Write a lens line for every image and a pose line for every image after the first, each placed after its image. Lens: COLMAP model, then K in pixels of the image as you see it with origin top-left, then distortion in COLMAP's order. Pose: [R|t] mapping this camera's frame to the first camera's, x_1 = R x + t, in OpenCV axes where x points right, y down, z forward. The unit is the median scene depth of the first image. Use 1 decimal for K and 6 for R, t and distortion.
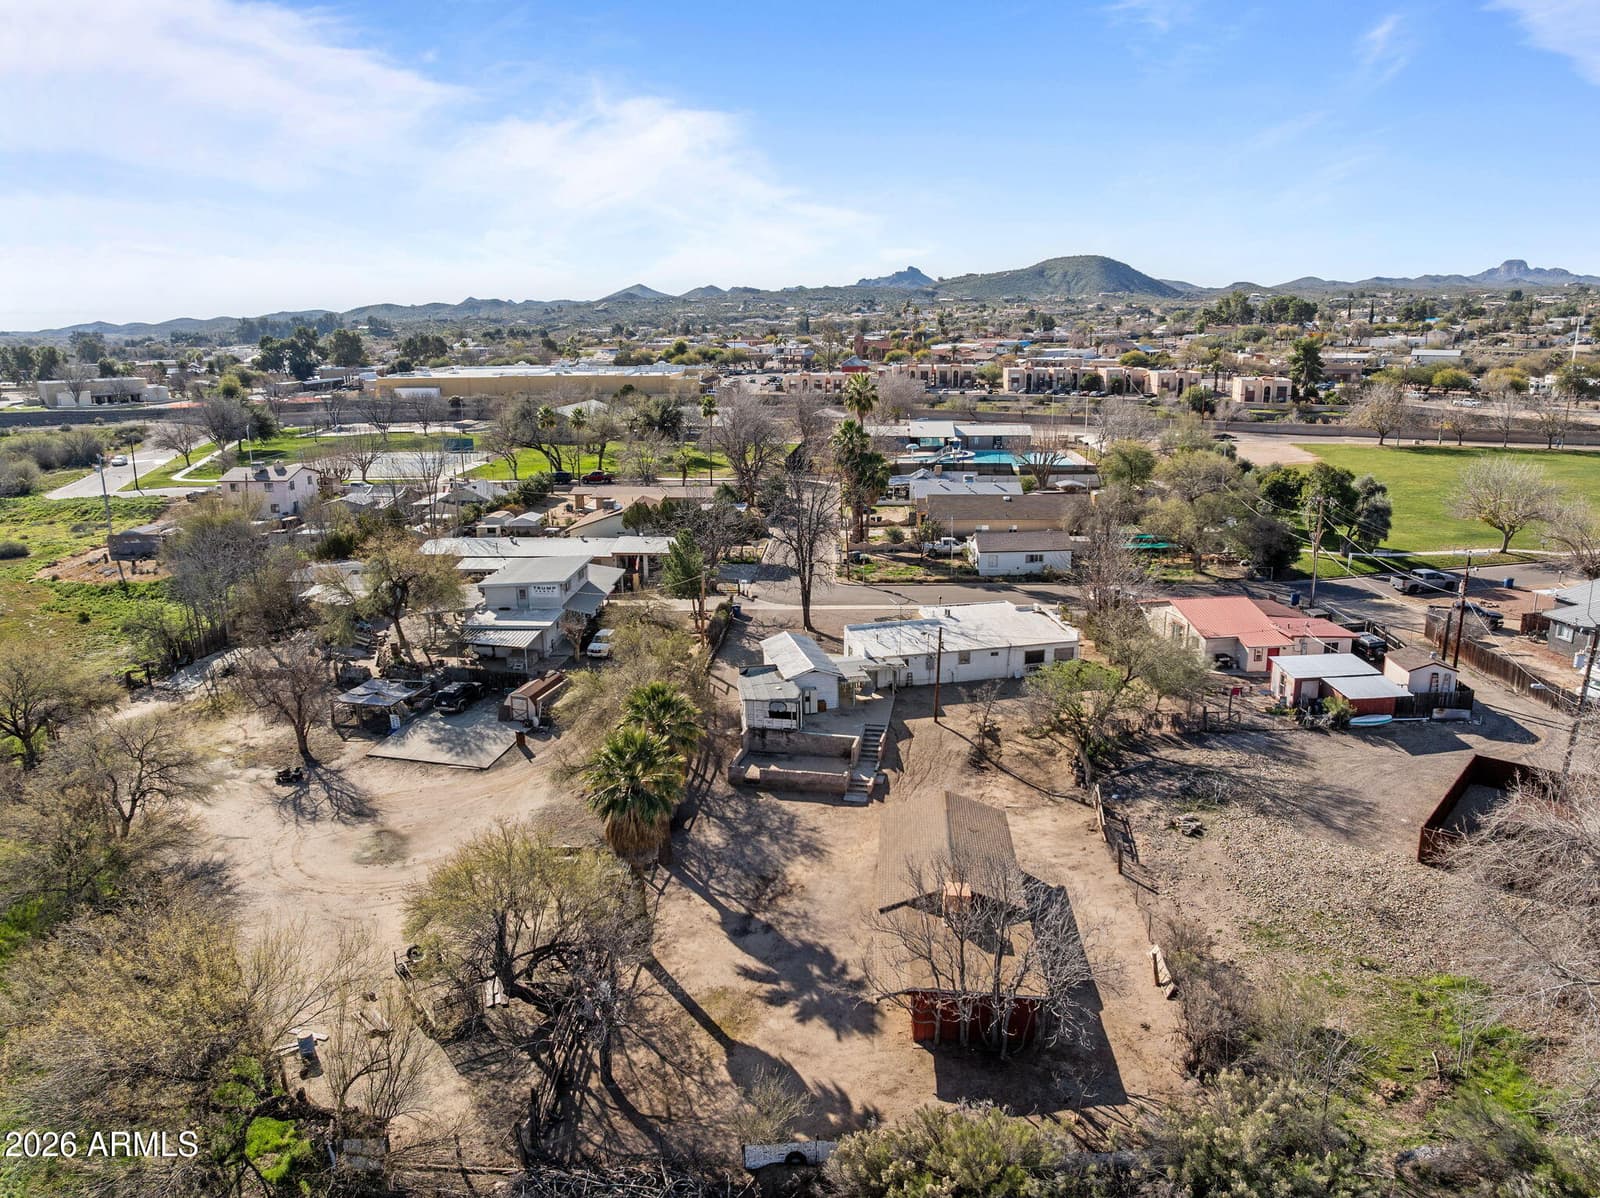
lens RADIAL K [[1119.1, 0, 802.7], [0, 1119.1, 598.4], [0, 0, 1]] dist [-0.040397, 0.009922]
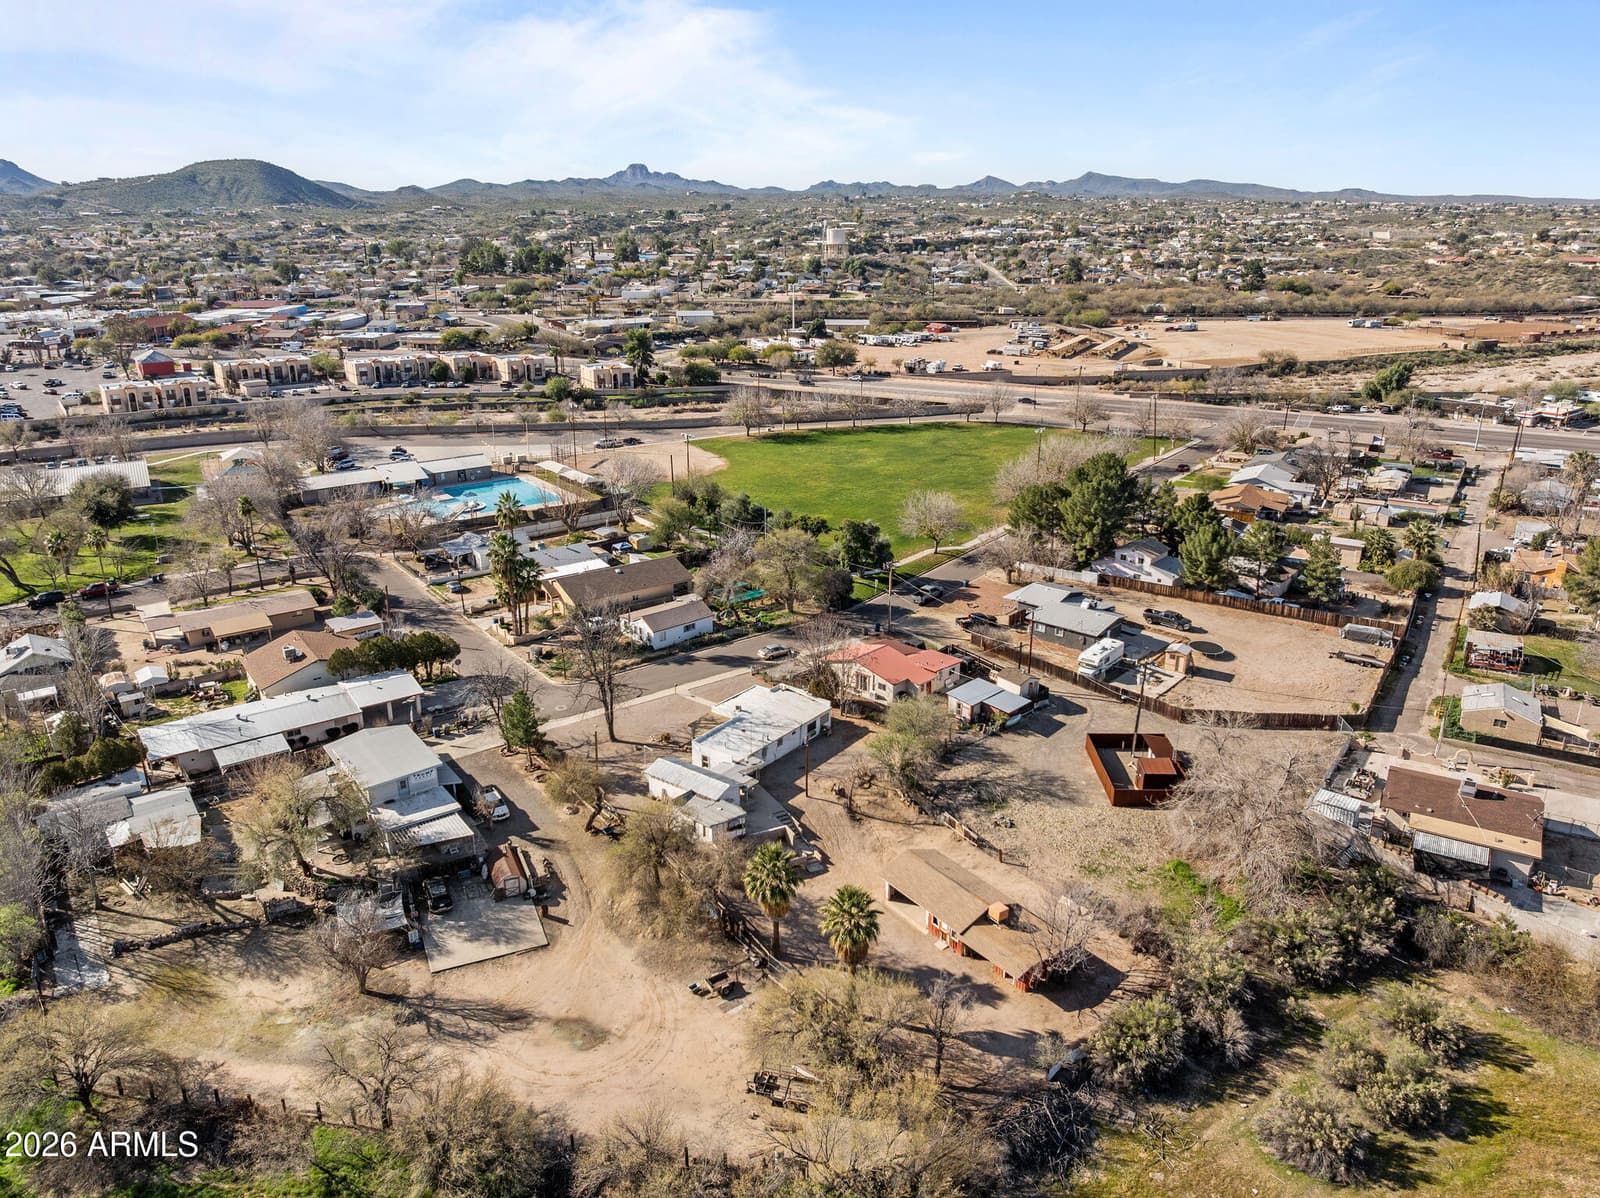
lens RADIAL K [[1119.1, 0, 803.0], [0, 1119.1, 608.4], [0, 0, 1]] dist [-0.040397, 0.009922]
pose [[0.768446, -0.204371, 0.606403, -0.722688], [0.148188, 0.978703, 0.142057, -0.340229], [-0.622520, -0.019301, 0.782366, -0.141724]]
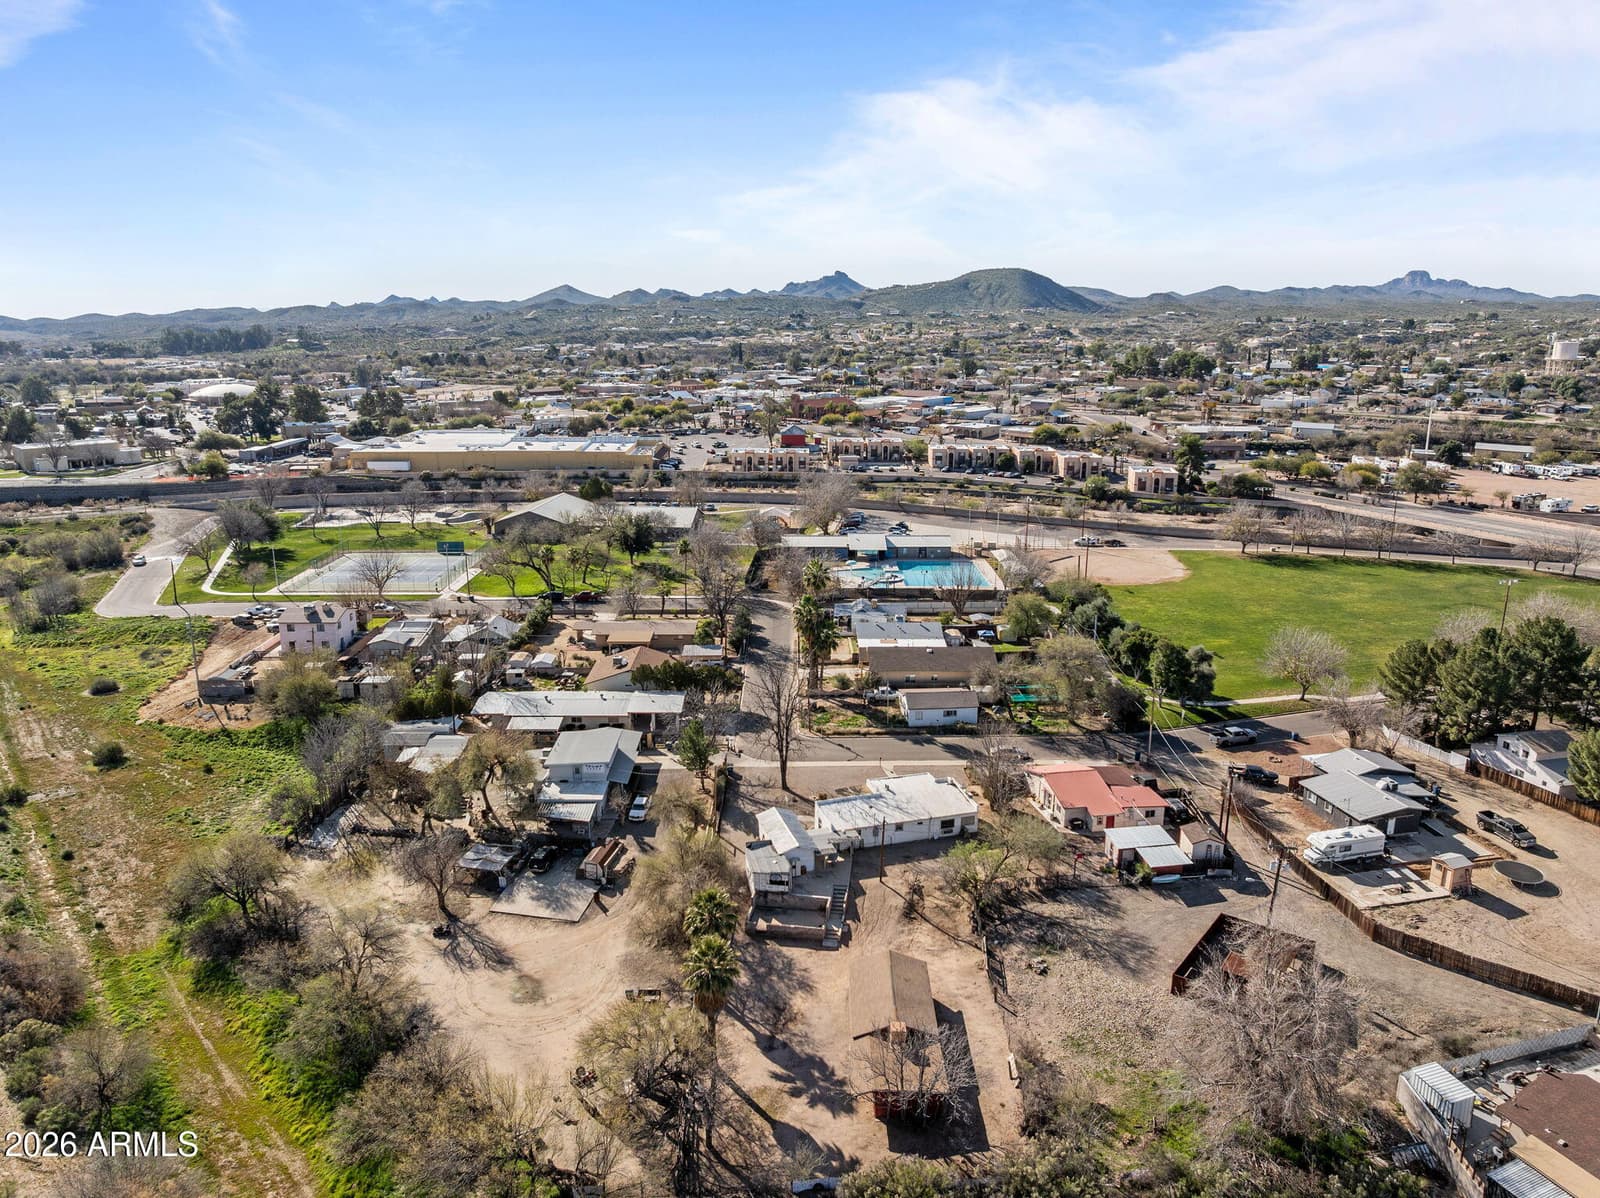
lens RADIAL K [[1119.1, 0, 802.6], [0, 1119.1, 593.6], [0, 0, 1]] dist [-0.040397, 0.009922]
pose [[0.997934, -0.002896, 0.064189, -0.078016], [0.003163, 0.999987, -0.004061, -0.265175], [-0.064177, 0.004256, 0.997929, -0.472609]]
